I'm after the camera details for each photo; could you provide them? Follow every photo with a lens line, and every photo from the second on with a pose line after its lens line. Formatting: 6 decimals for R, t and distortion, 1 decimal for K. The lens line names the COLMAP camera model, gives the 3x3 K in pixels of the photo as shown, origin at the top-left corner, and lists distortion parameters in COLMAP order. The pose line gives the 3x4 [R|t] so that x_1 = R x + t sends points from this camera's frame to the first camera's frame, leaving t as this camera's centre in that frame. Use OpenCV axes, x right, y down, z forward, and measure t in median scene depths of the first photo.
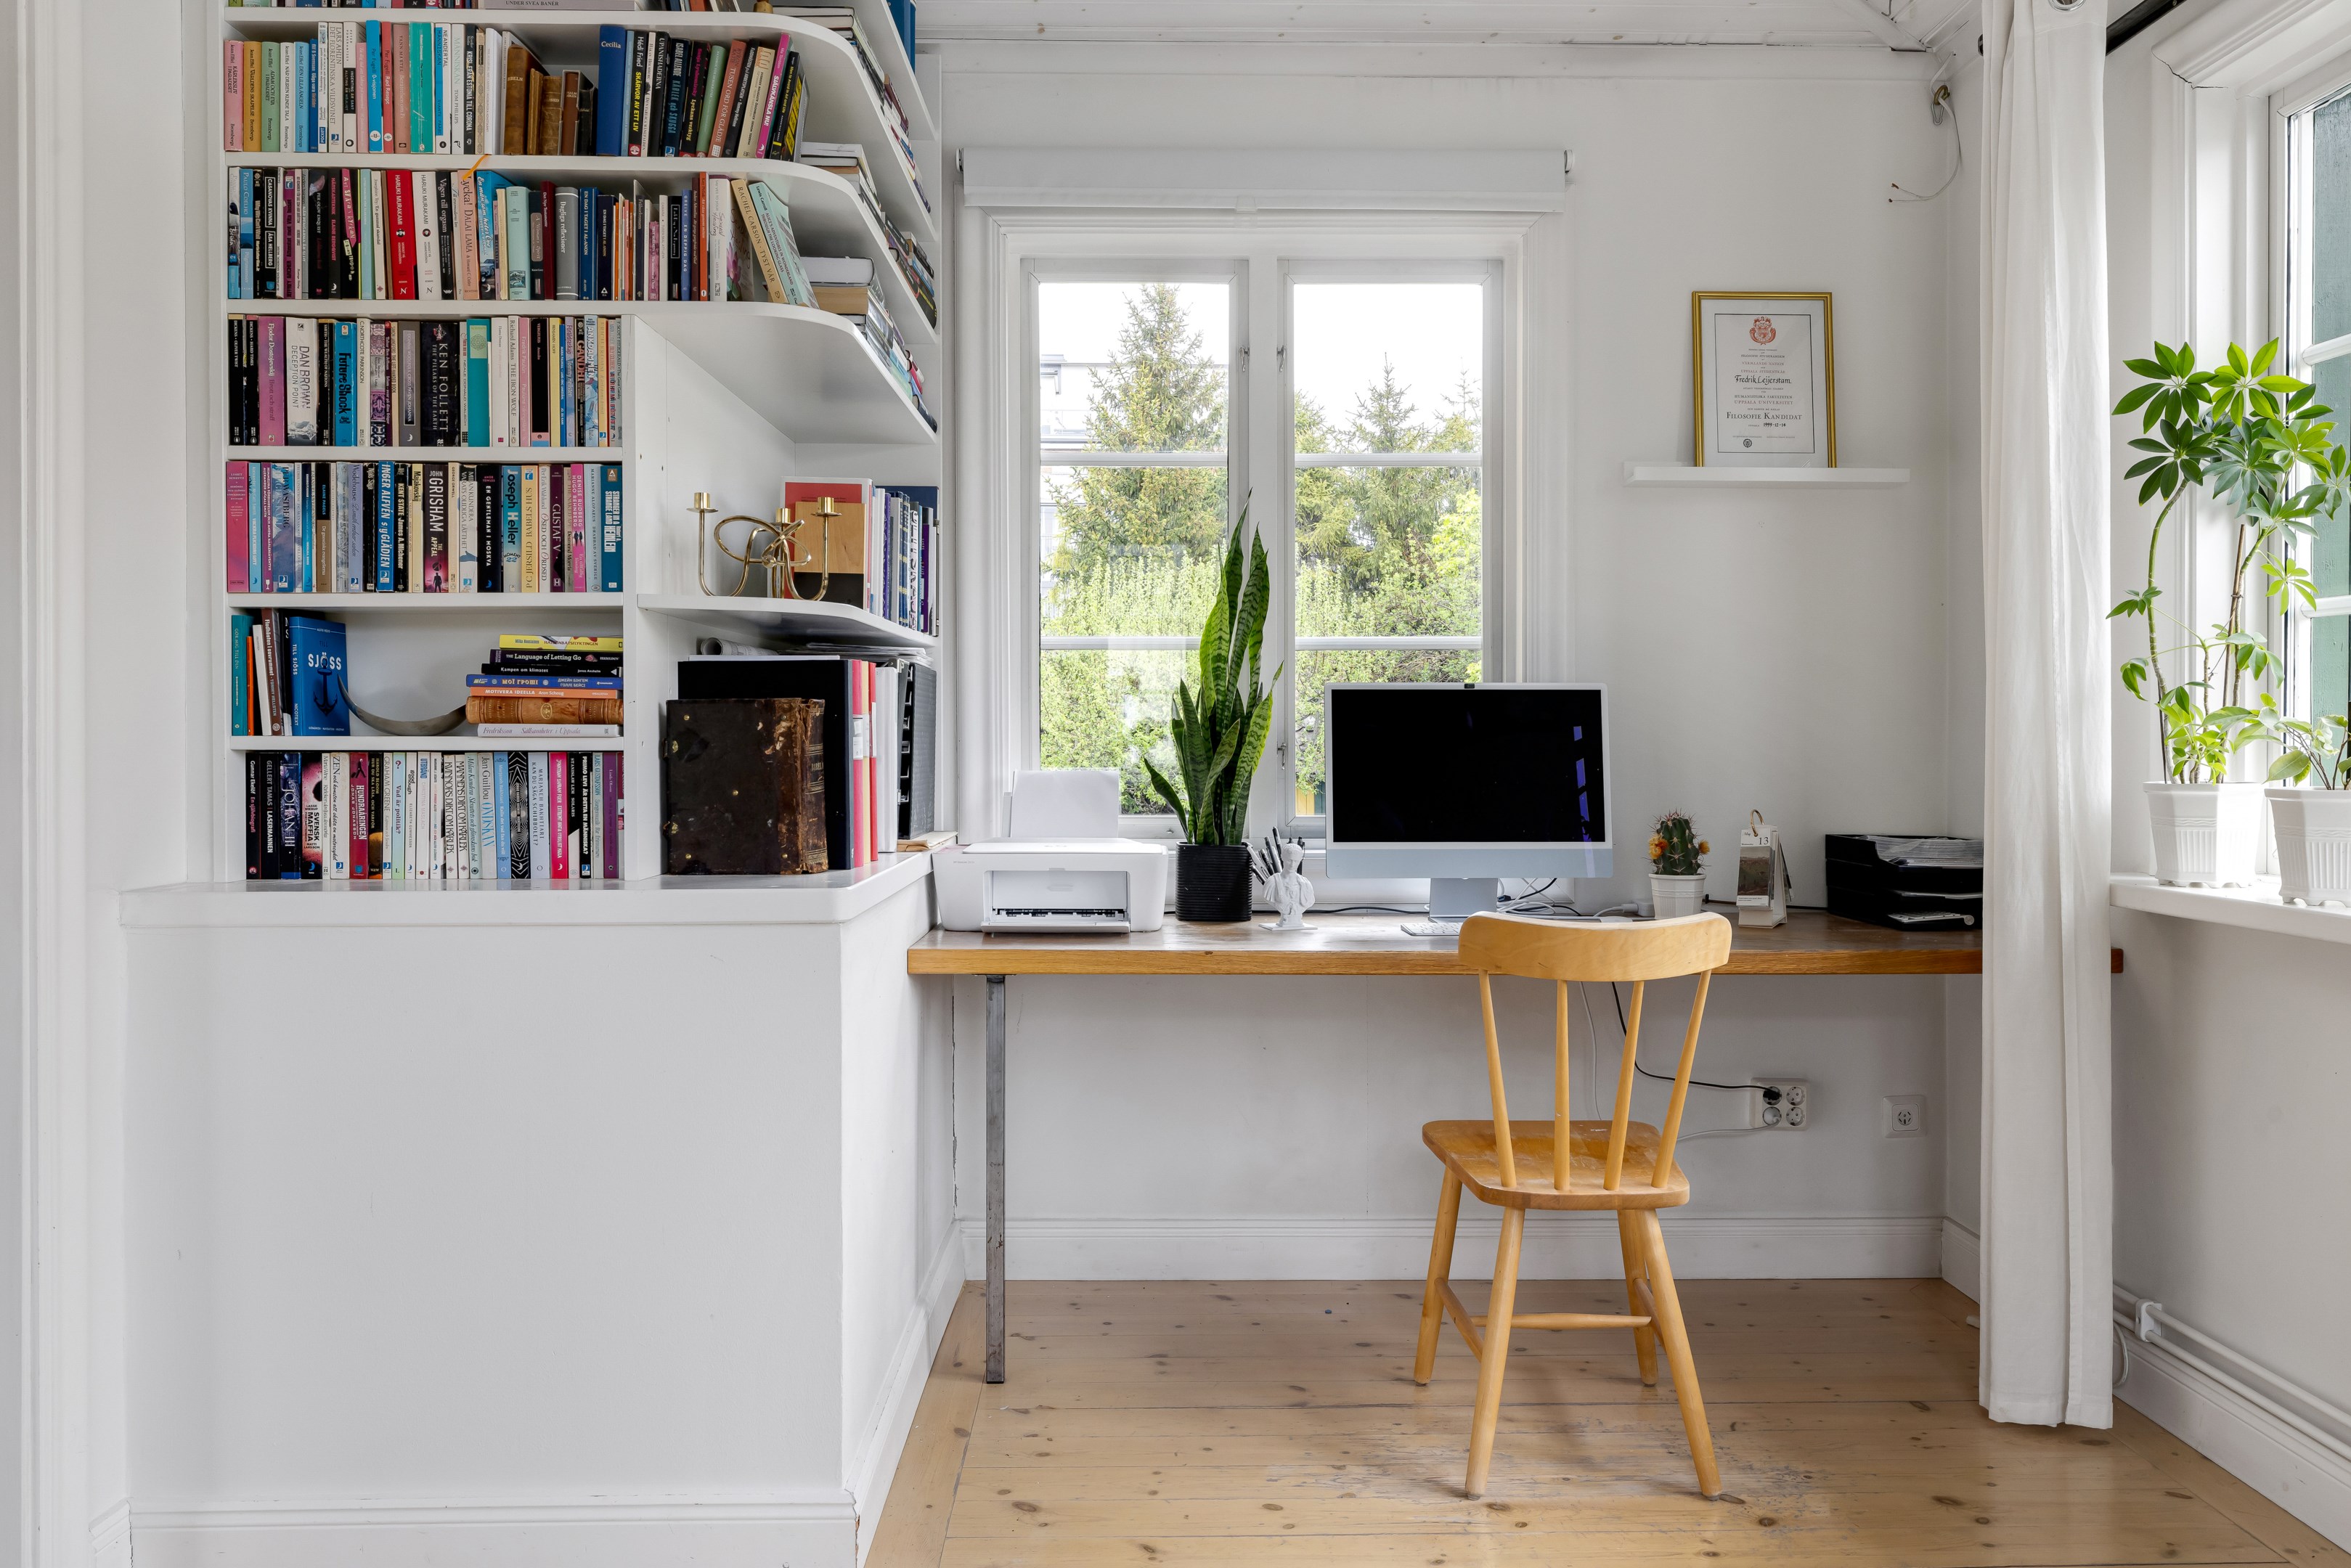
lens RADIAL K [[1710.9, 0, 1181.7], [0, 1710.9, 784.6], [0, 0, 1]] dist [-0.007185, 0.008511]
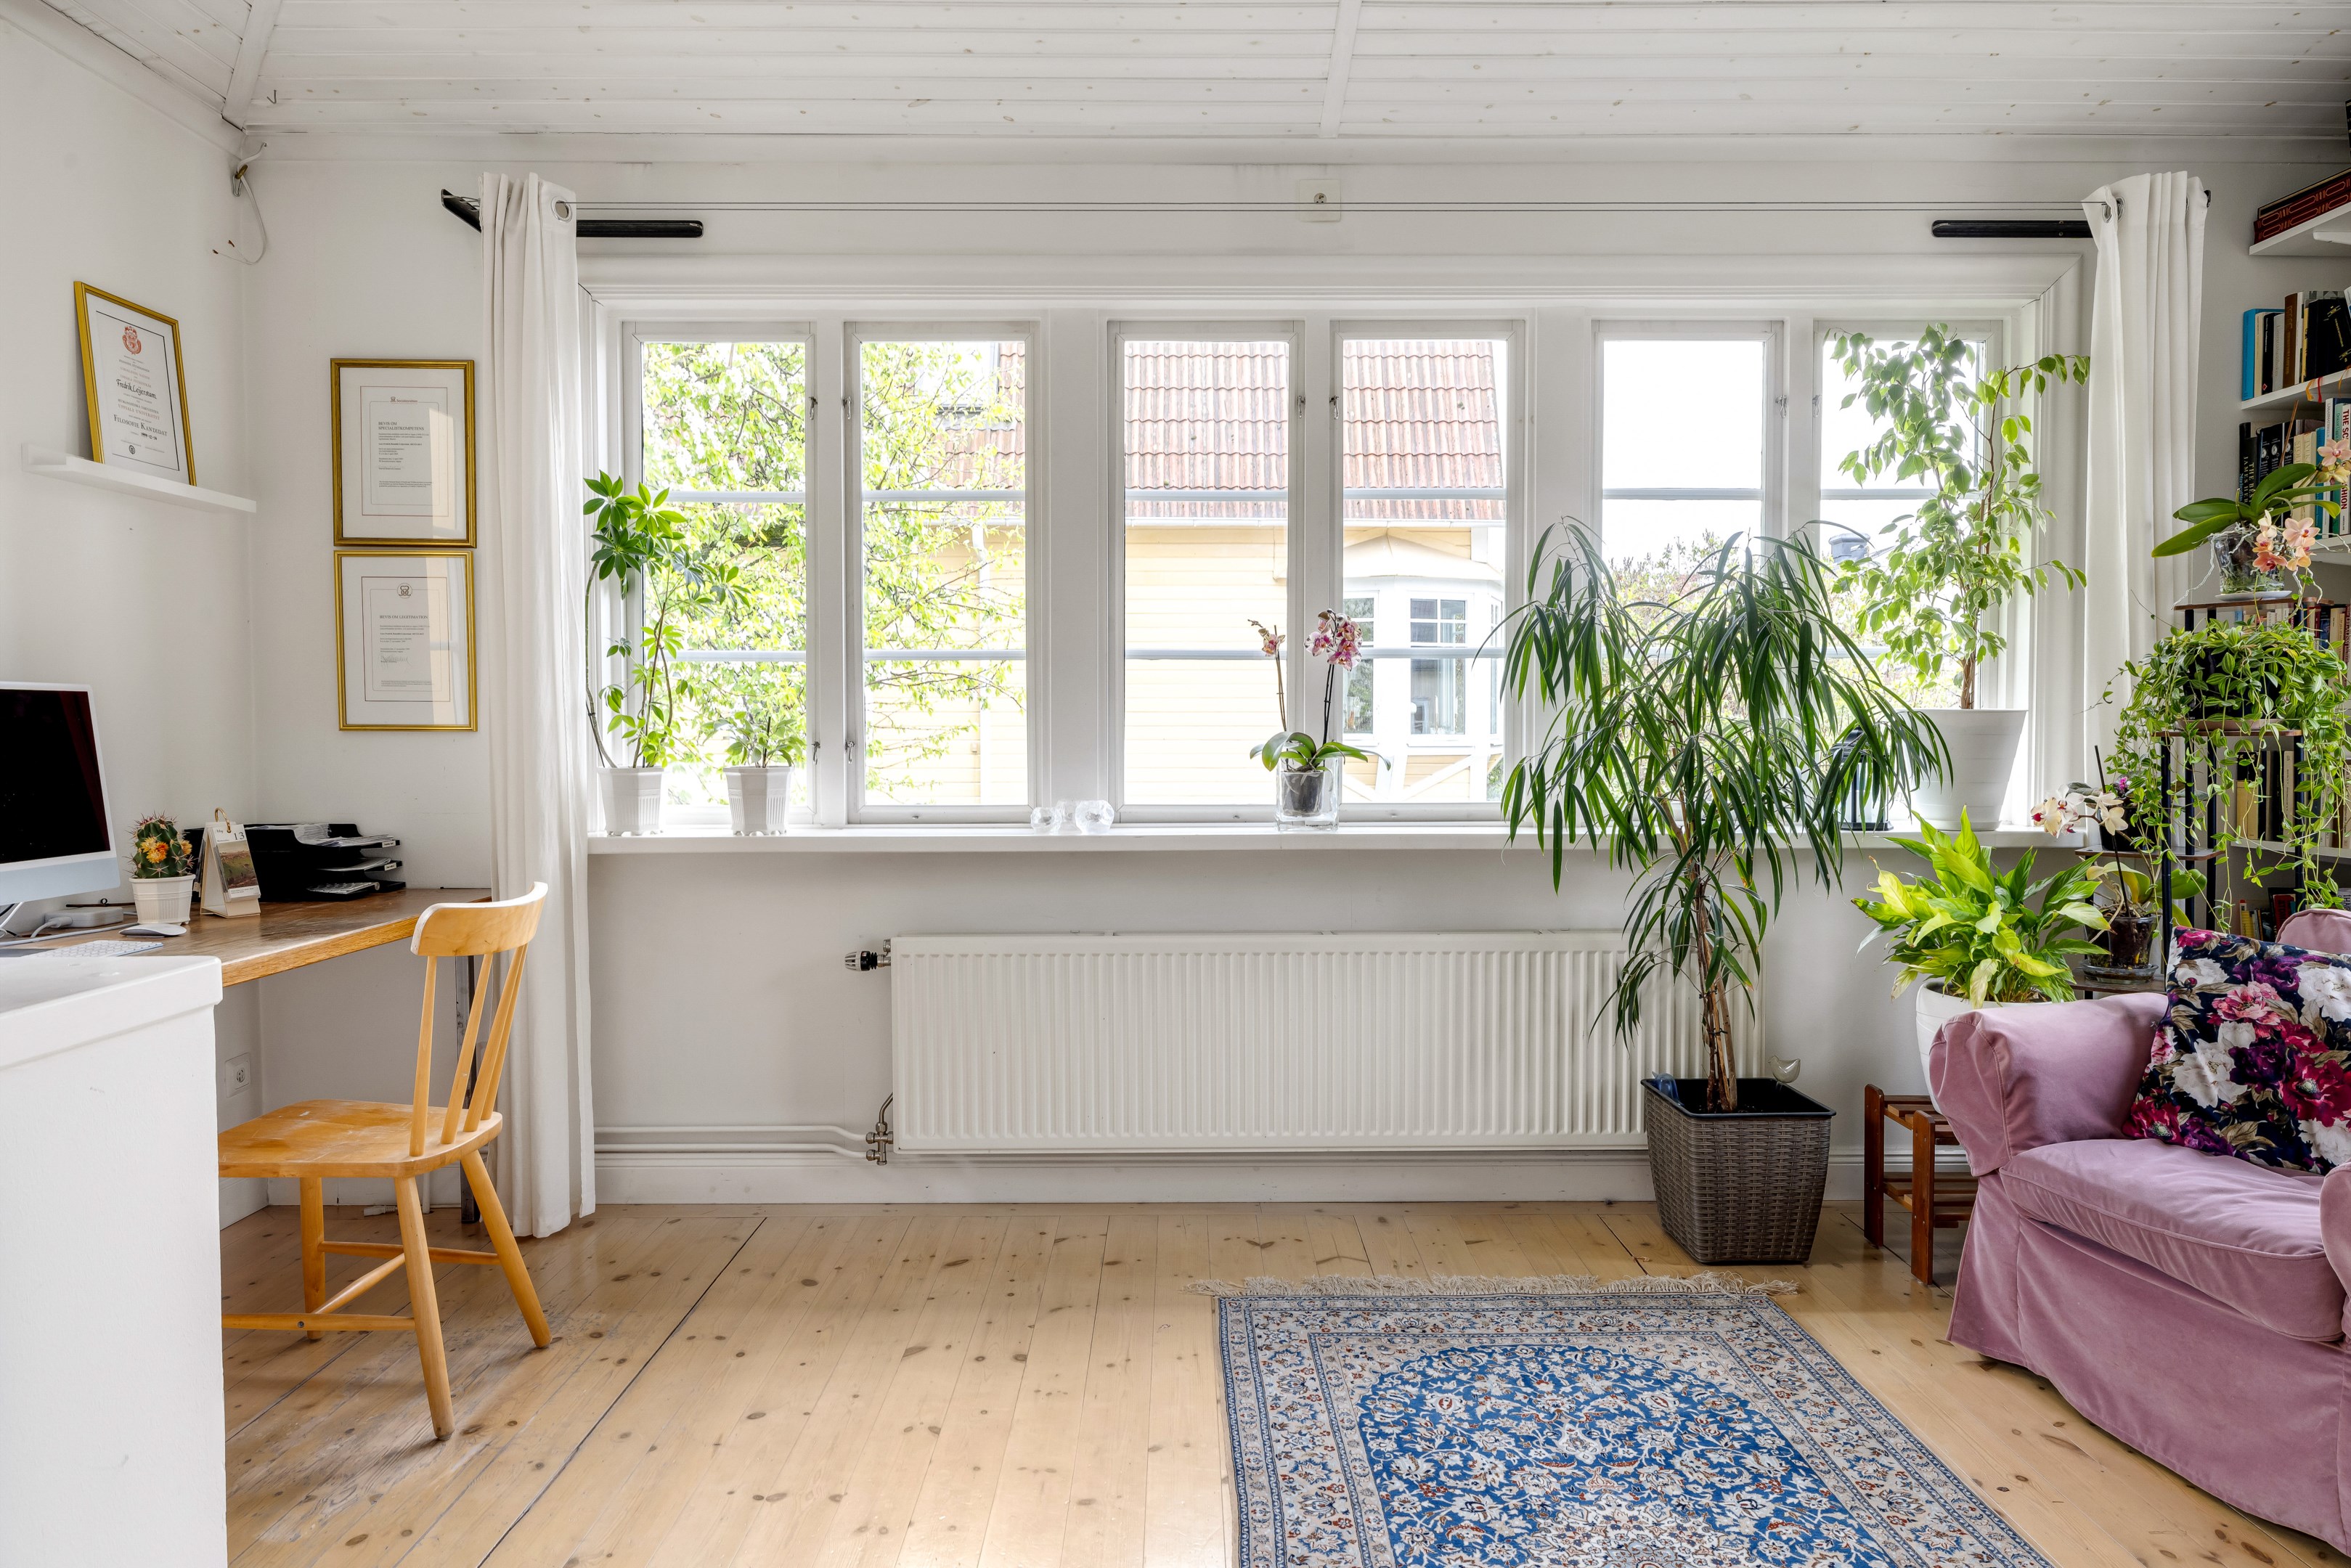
lens RADIAL K [[1504.4, 0, 1181.4], [0, 1504.4, 767.0], [0, 0, 1]] dist [-0.000350, 0.000326]
pose [[0.006970, -0.033687, 0.999408, -0.567186], [0.026585, 0.999085, 0.033491, -0.024500], [-0.999622, 0.026335, 0.007859, 0.376571]]
